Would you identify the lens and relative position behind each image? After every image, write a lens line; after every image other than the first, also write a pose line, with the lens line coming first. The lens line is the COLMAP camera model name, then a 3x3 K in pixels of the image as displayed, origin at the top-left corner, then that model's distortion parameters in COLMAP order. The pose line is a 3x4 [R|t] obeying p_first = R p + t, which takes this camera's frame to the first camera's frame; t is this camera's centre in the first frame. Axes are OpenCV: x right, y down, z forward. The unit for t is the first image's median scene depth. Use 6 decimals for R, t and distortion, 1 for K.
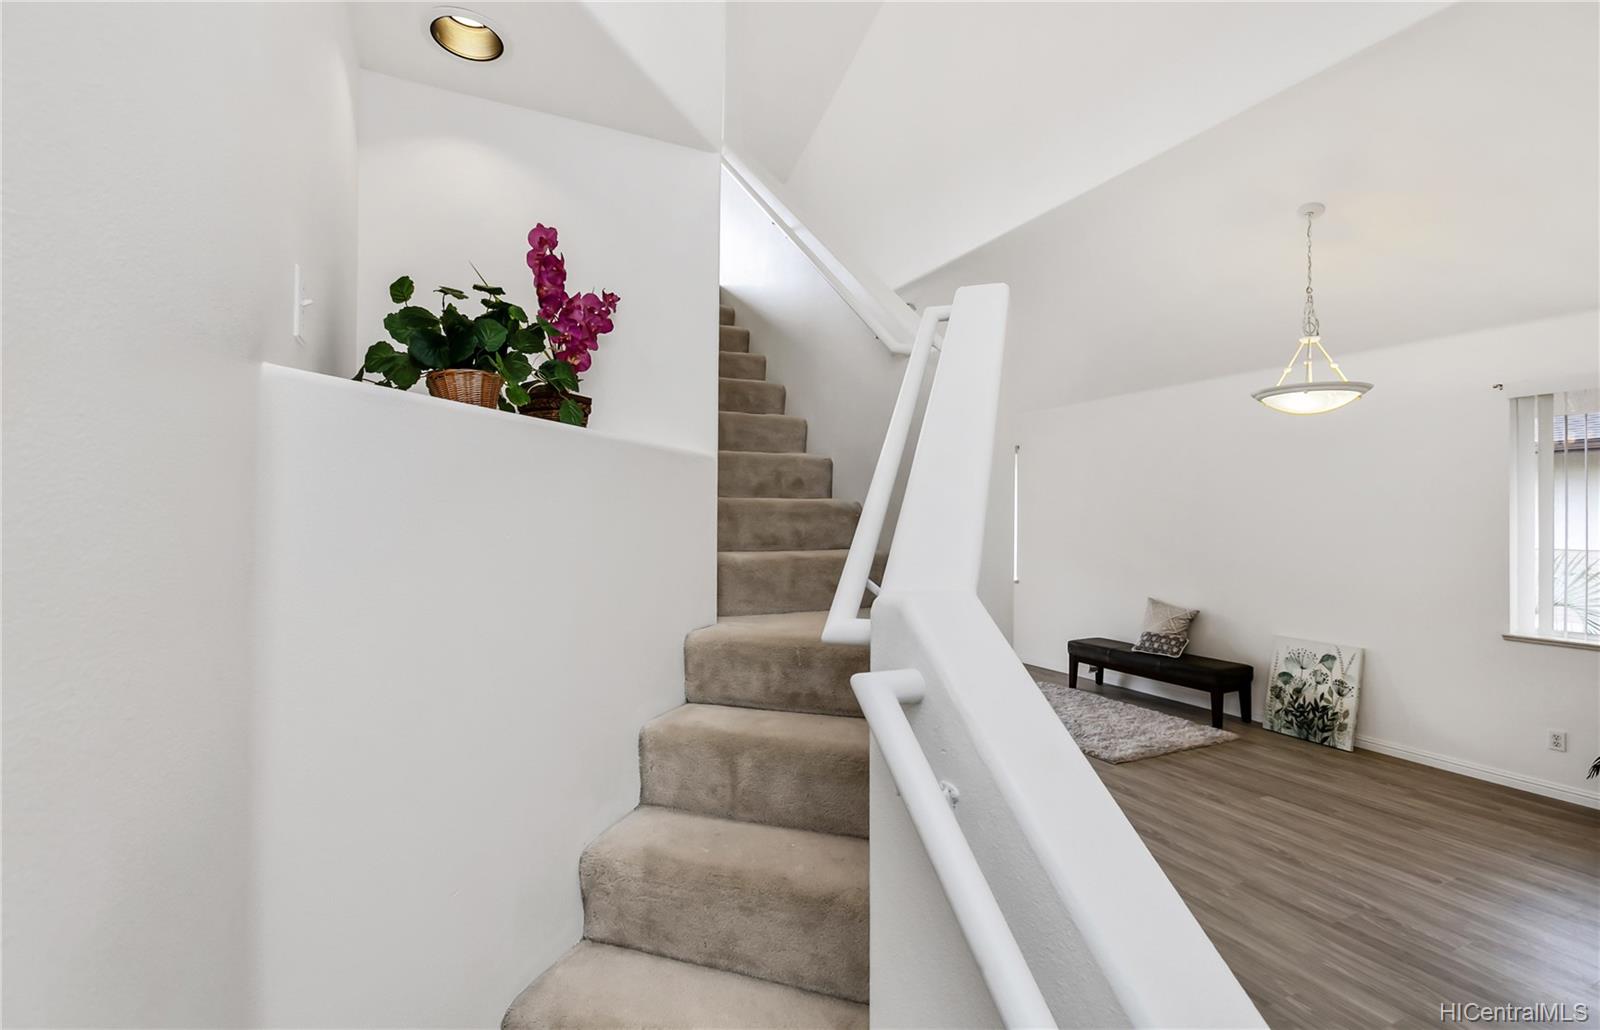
lens RADIAL K [[731.1, 0, 790.5], [0, 731.1, 516.9], [0, 0, 1]] dist [0.001954, 0.000952]
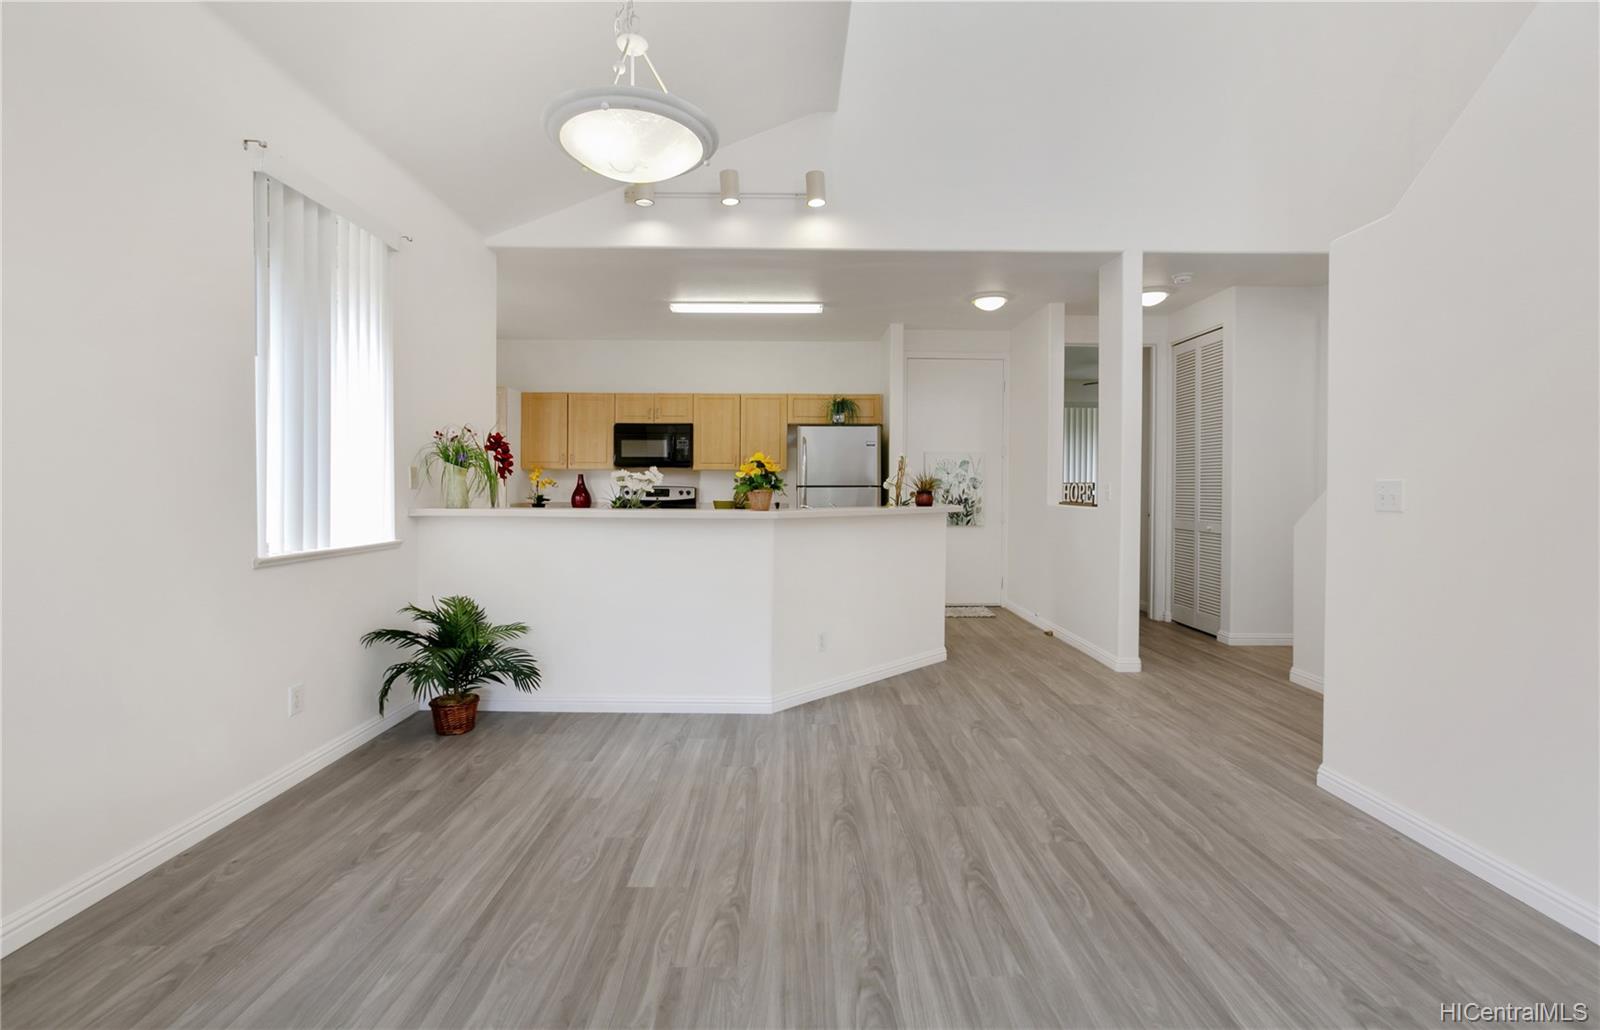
lens RADIAL K [[731.1, 0, 791.2], [0, 731.1, 485.4], [0, 0, 1]] dist [0.001954, 0.000952]
pose [[-0.900554, -0.008860, 0.434653, 0.357354], [-0.008426, 0.999960, 0.002925, 0.106769], [-0.434662, -0.001028, -0.900593, 1.526359]]
